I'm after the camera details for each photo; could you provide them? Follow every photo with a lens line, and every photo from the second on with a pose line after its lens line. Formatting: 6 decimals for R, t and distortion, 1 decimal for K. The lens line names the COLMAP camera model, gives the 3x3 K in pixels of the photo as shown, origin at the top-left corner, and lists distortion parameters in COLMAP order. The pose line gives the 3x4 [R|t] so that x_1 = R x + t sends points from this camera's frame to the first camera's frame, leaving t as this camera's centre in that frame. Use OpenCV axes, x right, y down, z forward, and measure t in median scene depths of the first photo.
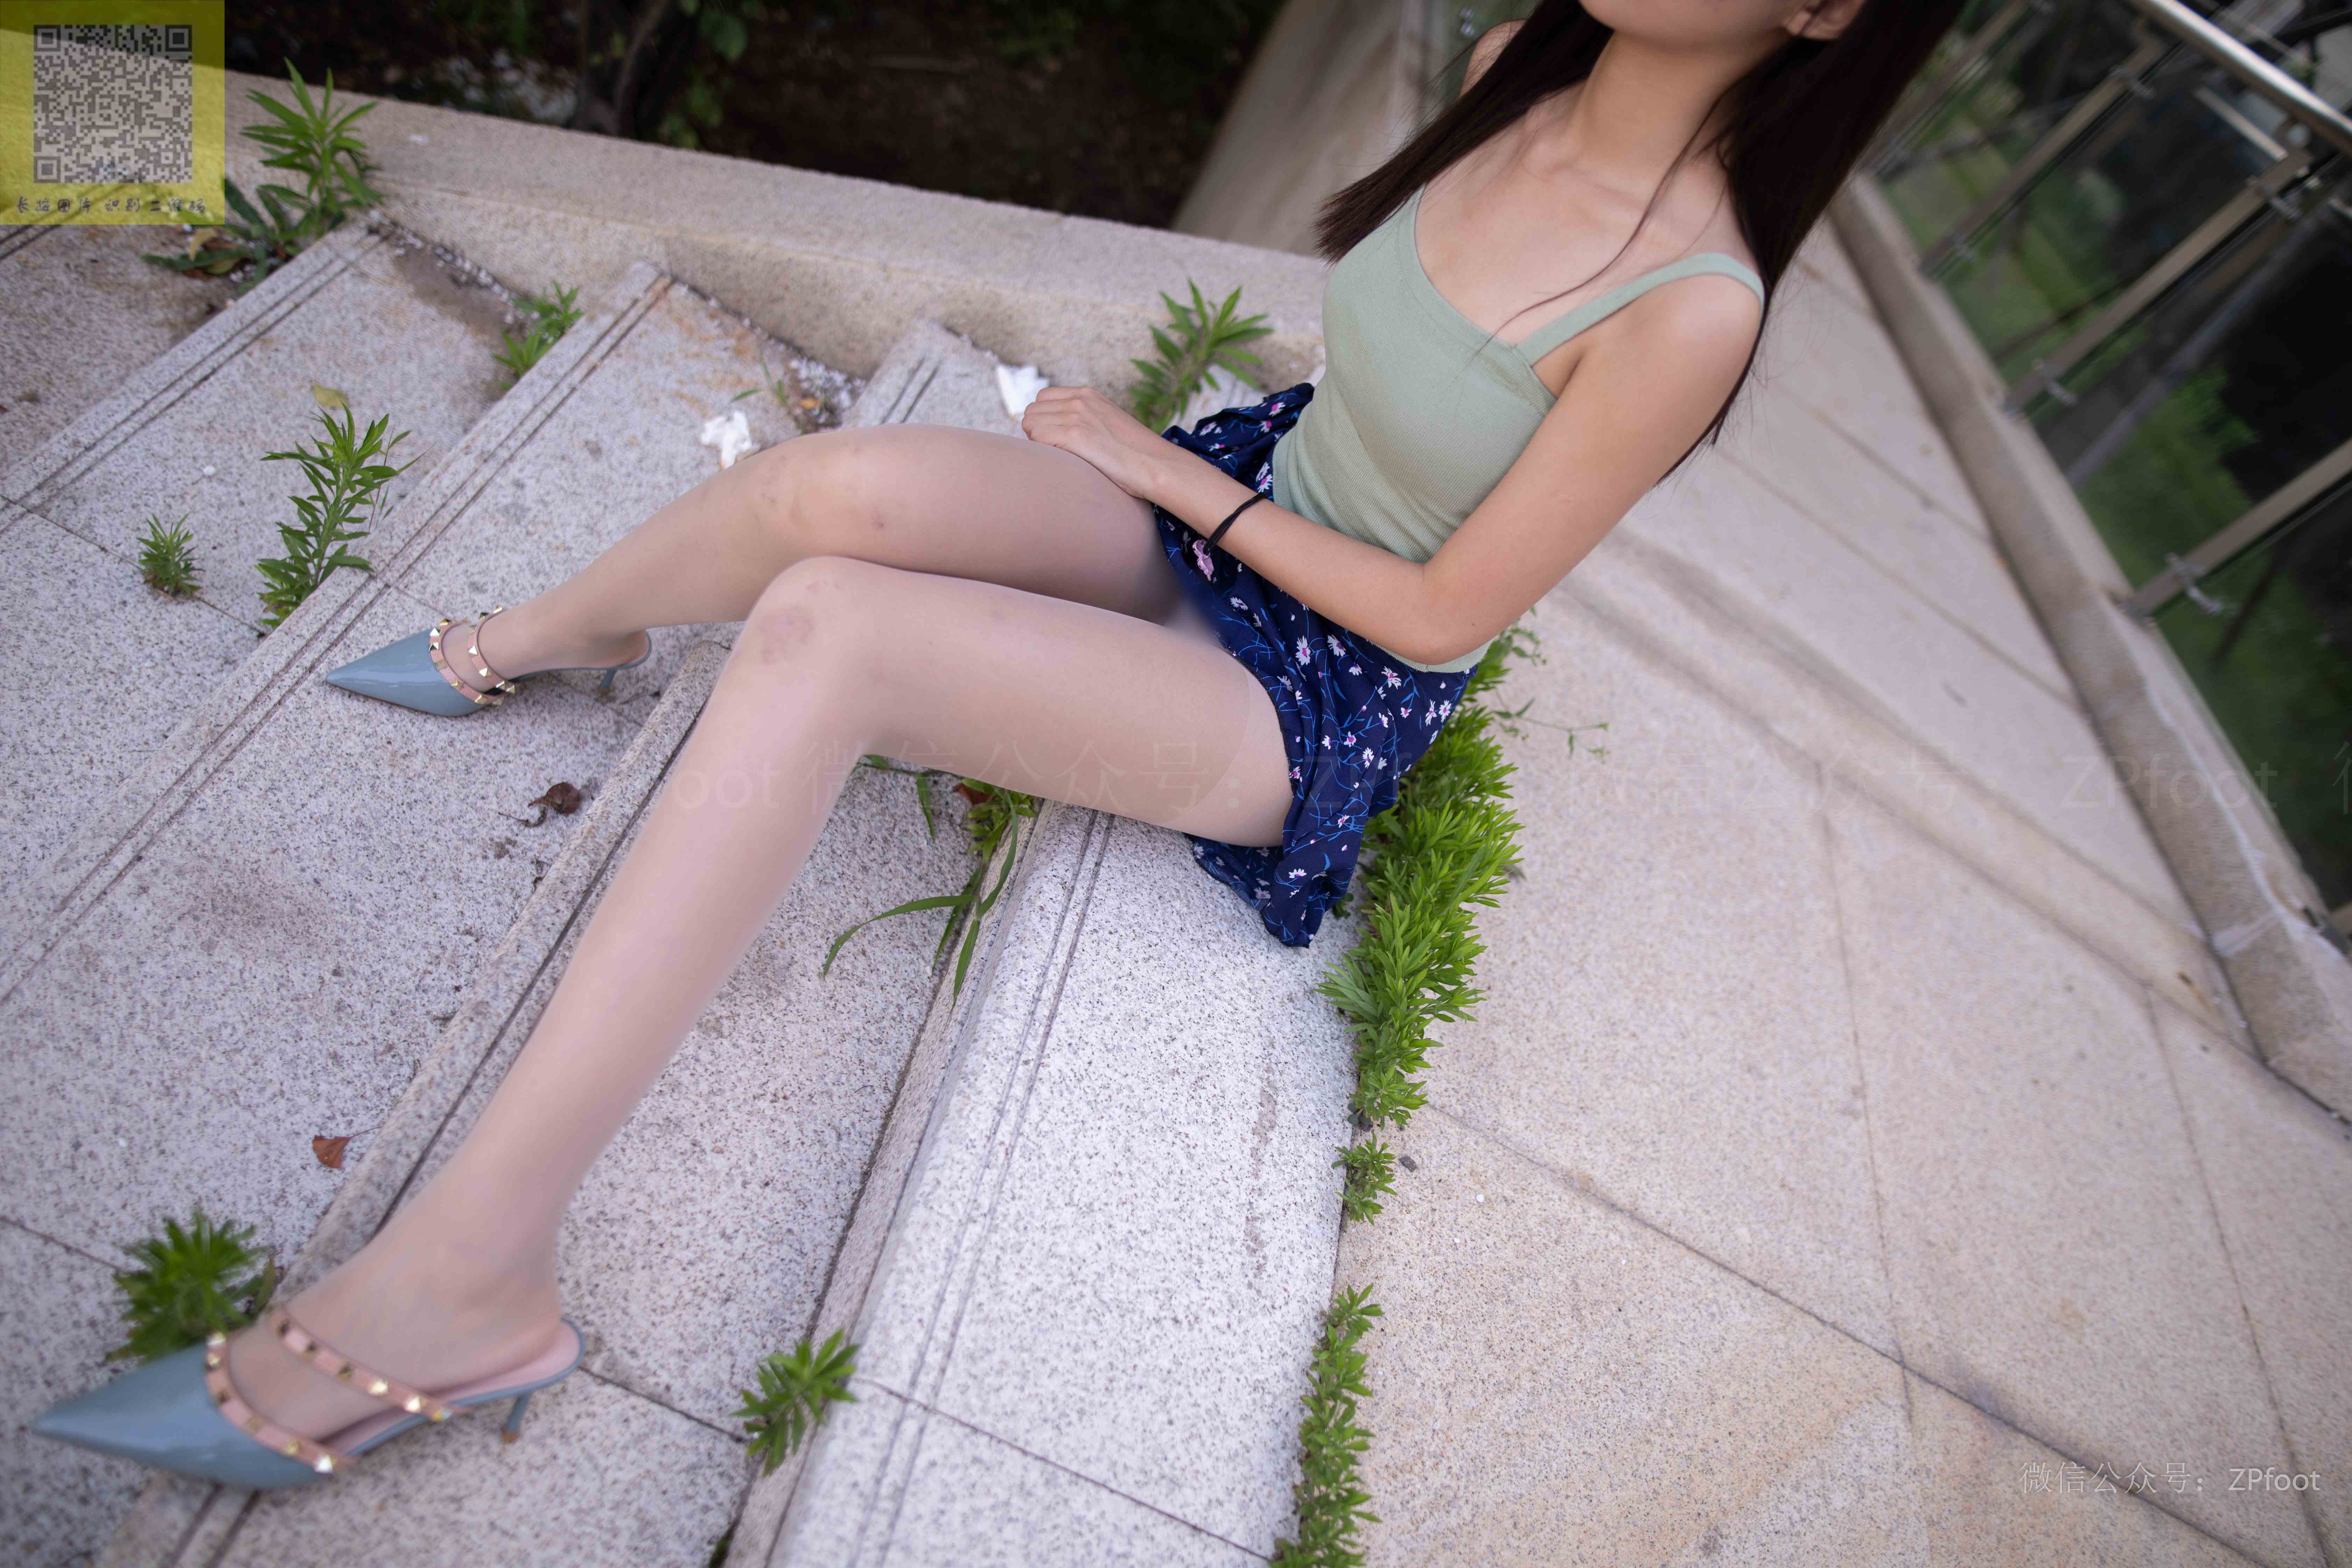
lens RADIAL K [[1646.1, 0, 1174.3], [0, 1646.1, 792.3], [0, 0, 1]] dist [-0.056037, 0.050849]
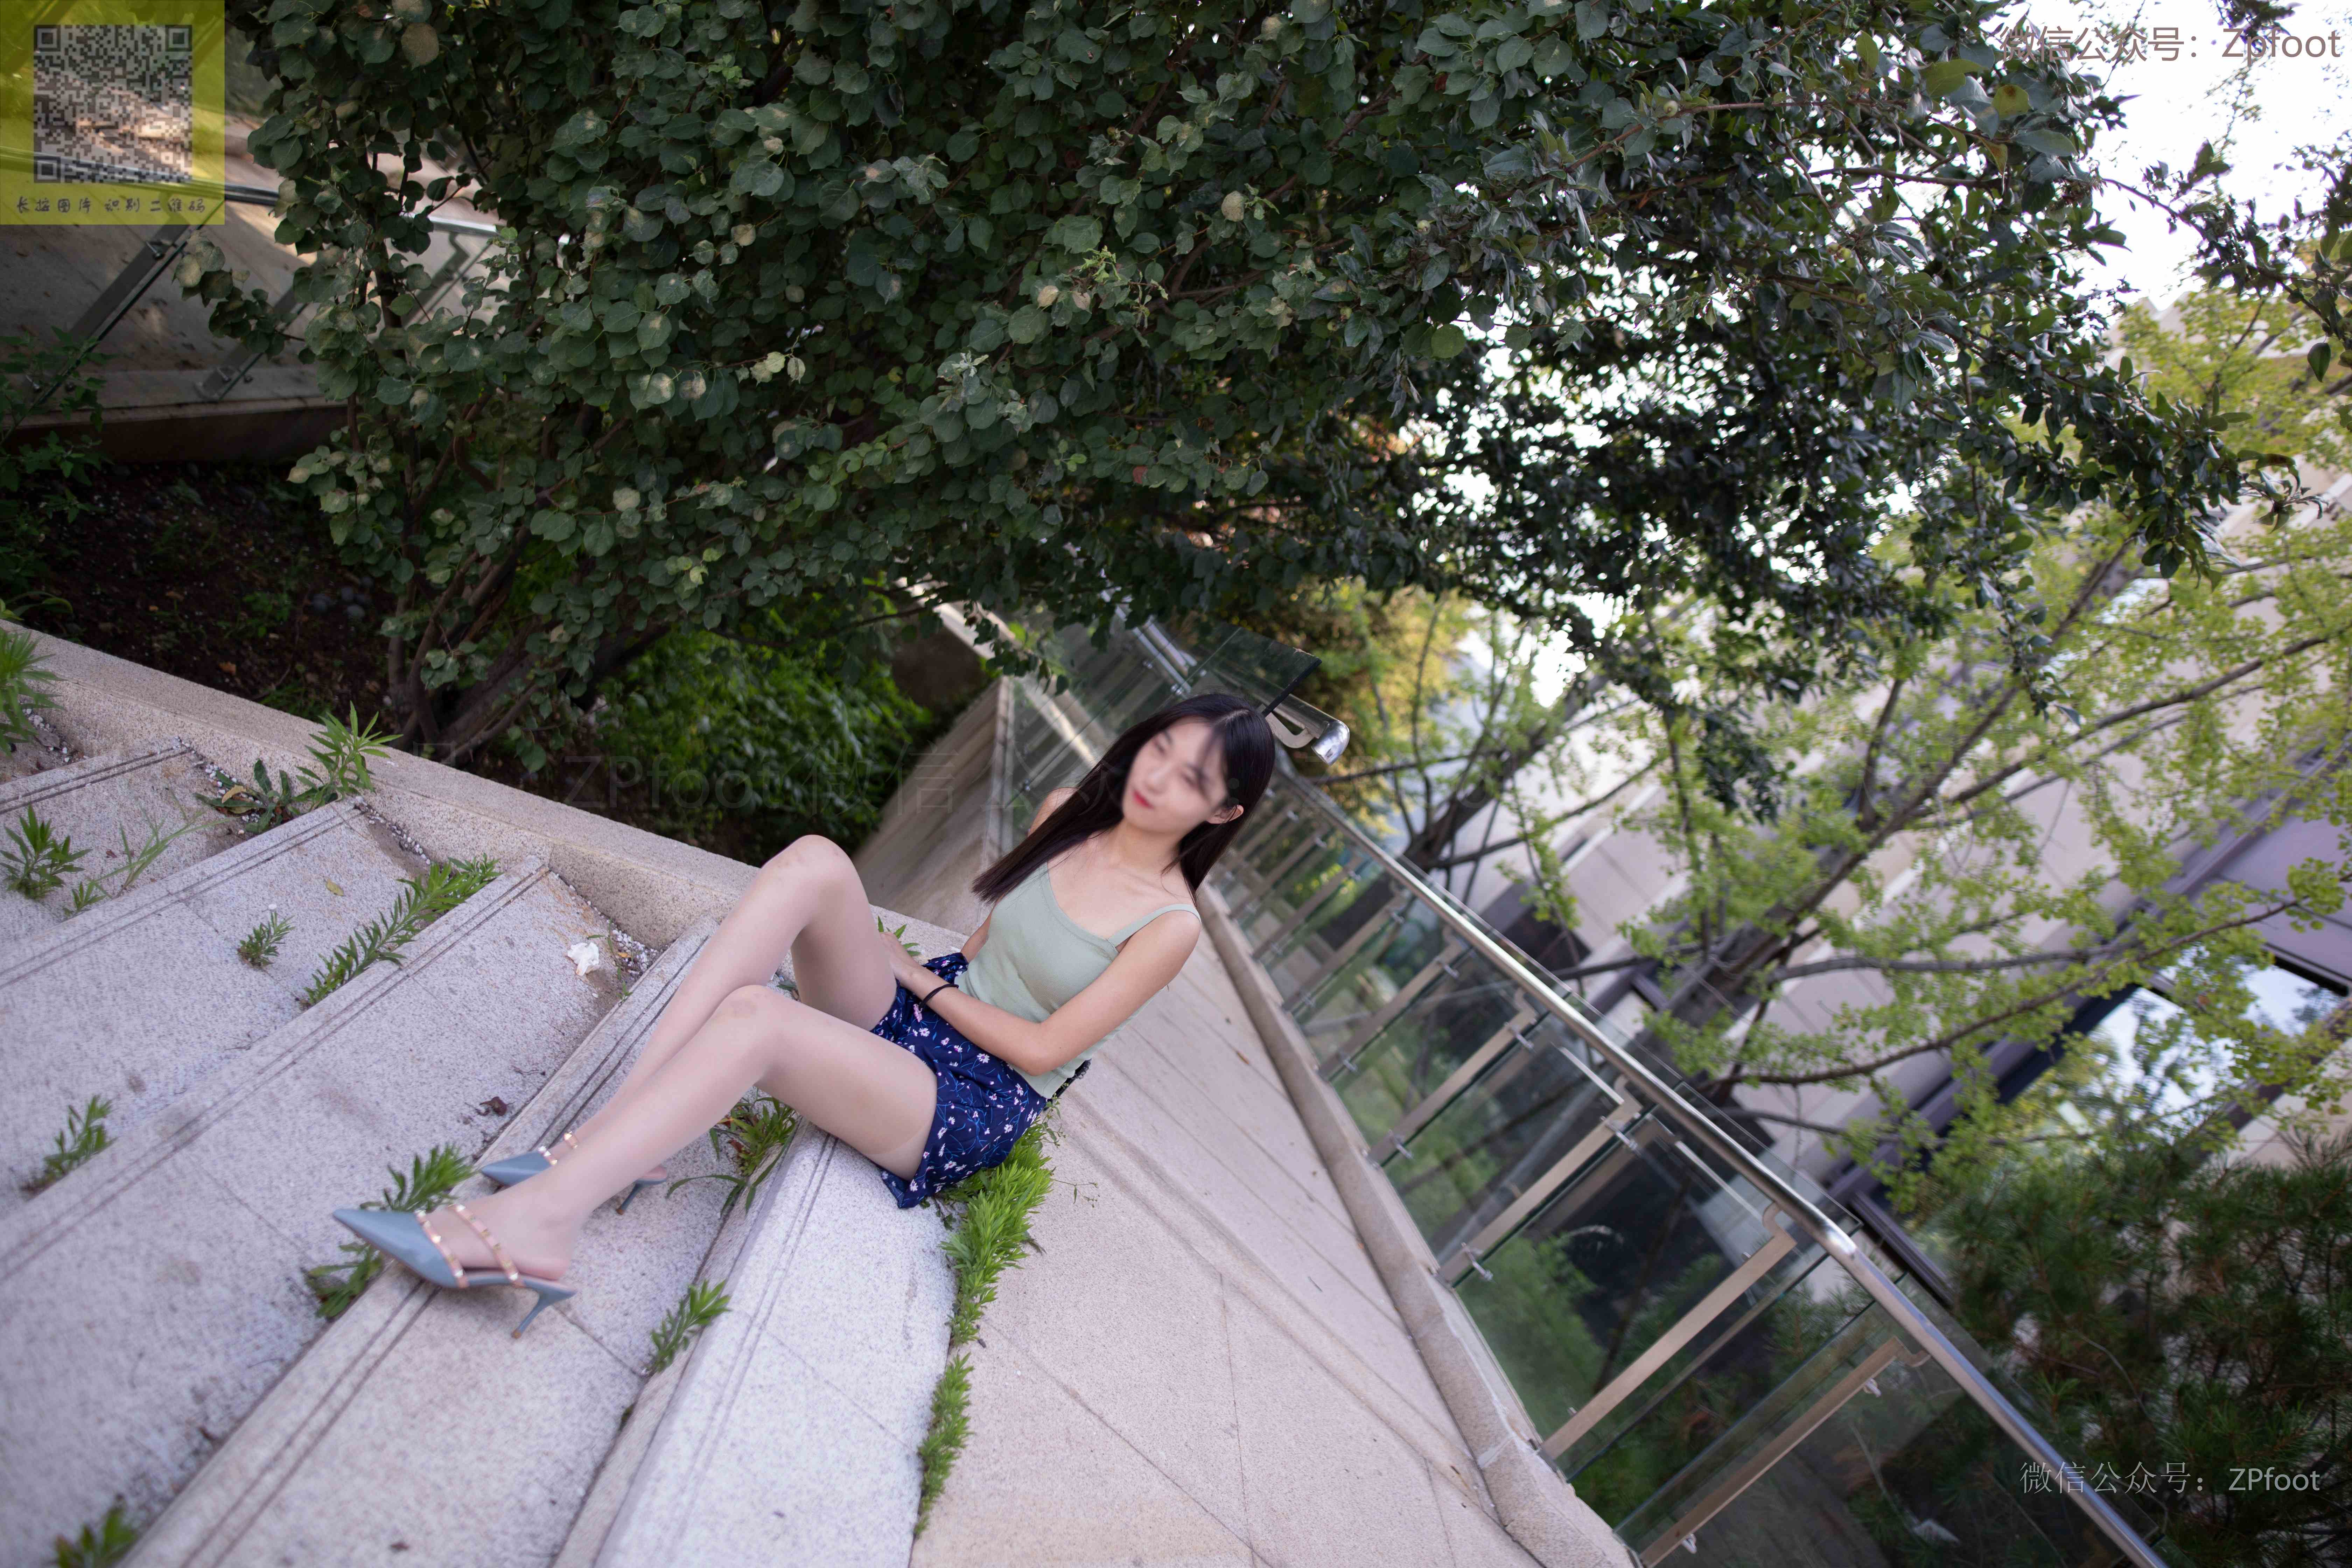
lens RADIAL K [[1646.1, 0, 1186.7], [0, 1646.1, 781.3], [0, 0, 1]] dist [-0.056037, 0.050849]
pose [[0.946694, 0.183683, 0.264632, -0.217901], [-0.027860, 0.865108, -0.500811, 0.551327], [-0.320926, 0.466742, 0.824110, -0.781154]]
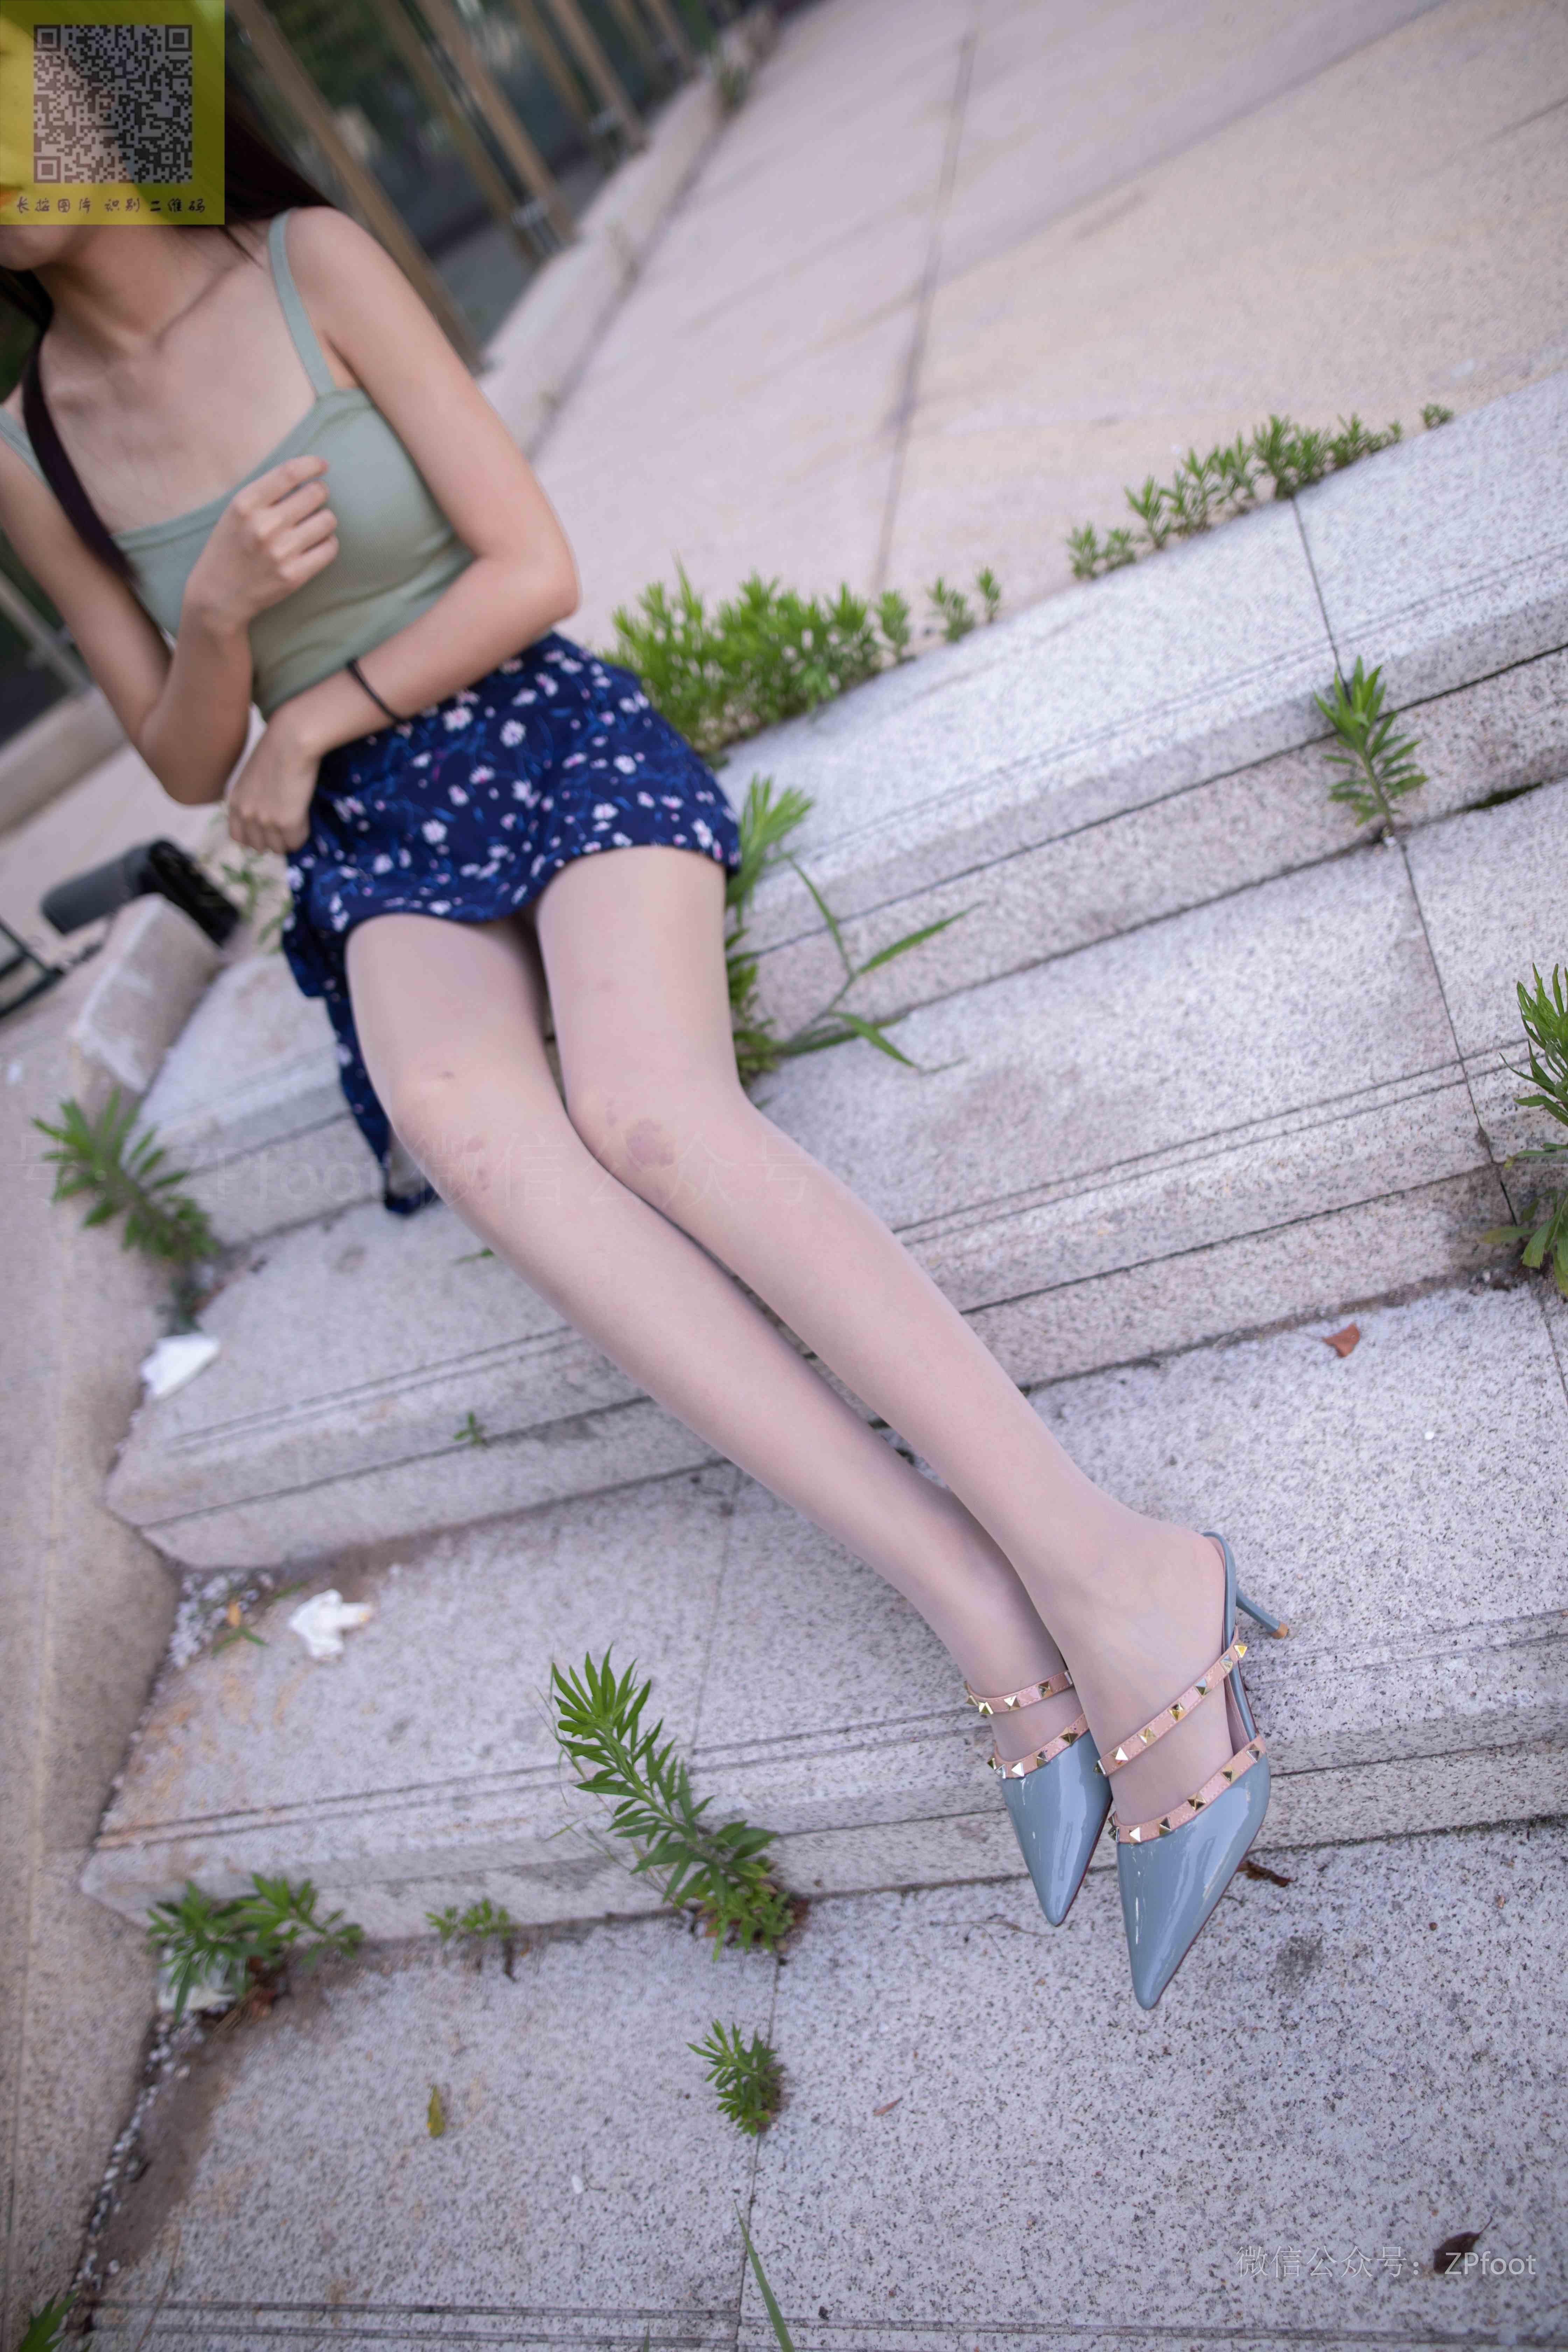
lens RADIAL K [[1646.1, 0, 801.1], [0, 1646.1, 1167.3], [0, 0, 1]] dist [-0.056037, 0.050849]
pose [[-0.316618, -0.872950, 0.371093, -0.582482], [0.904034, -0.159260, 0.396686, -0.374674], [-0.287187, 0.461079, 0.839601, 0.191419]]
